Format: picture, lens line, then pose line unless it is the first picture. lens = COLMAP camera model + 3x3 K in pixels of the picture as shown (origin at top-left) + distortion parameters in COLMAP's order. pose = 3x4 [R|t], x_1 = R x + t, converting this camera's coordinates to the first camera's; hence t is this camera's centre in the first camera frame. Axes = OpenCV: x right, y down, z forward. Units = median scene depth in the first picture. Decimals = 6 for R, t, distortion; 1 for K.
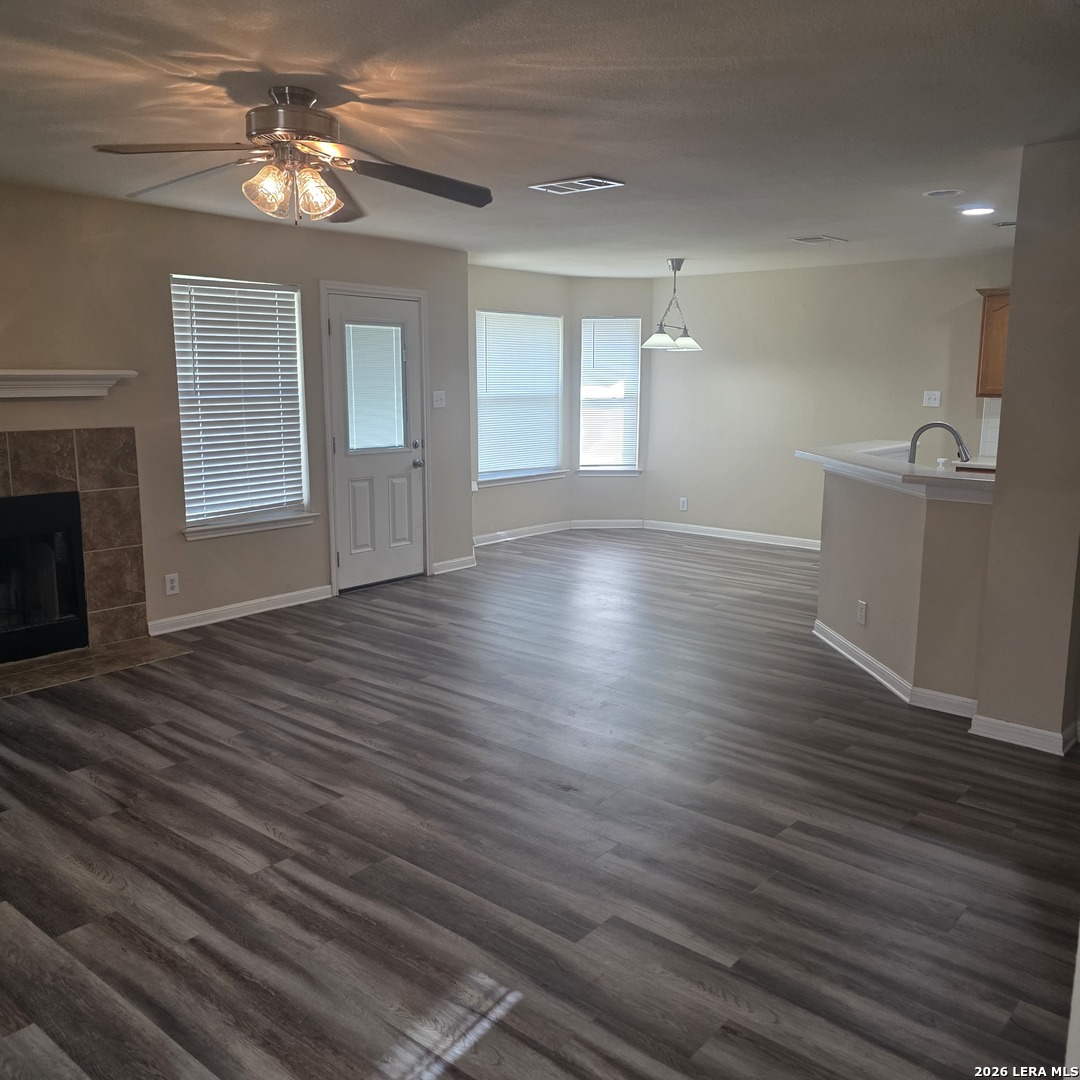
lens RADIAL K [[967.1, 0, 540.5], [0, 967.1, 541.0], [0, 0, 1]] dist [0.021552, -0.021729]
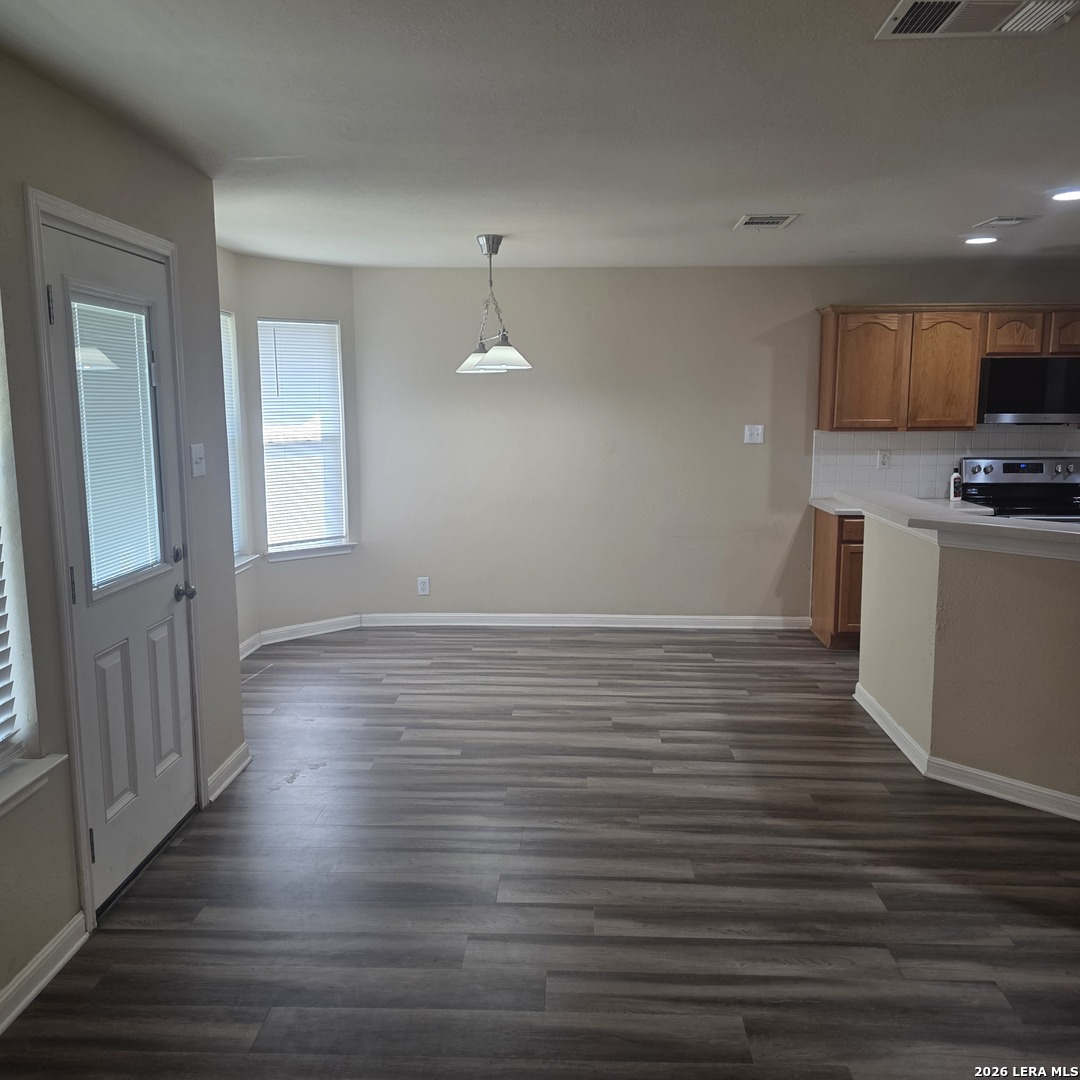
lens RADIAL K [[967.1, 0, 541.0], [0, 967.1, 540.0], [0, 0, 1]] dist [0.021552, -0.021729]
pose [[0.777896, -0.094147, 0.621301, -0.271590], [0.108913, 0.993949, 0.014252, -0.087796], [-0.618883, 0.056581, 0.783443, 0.466620]]
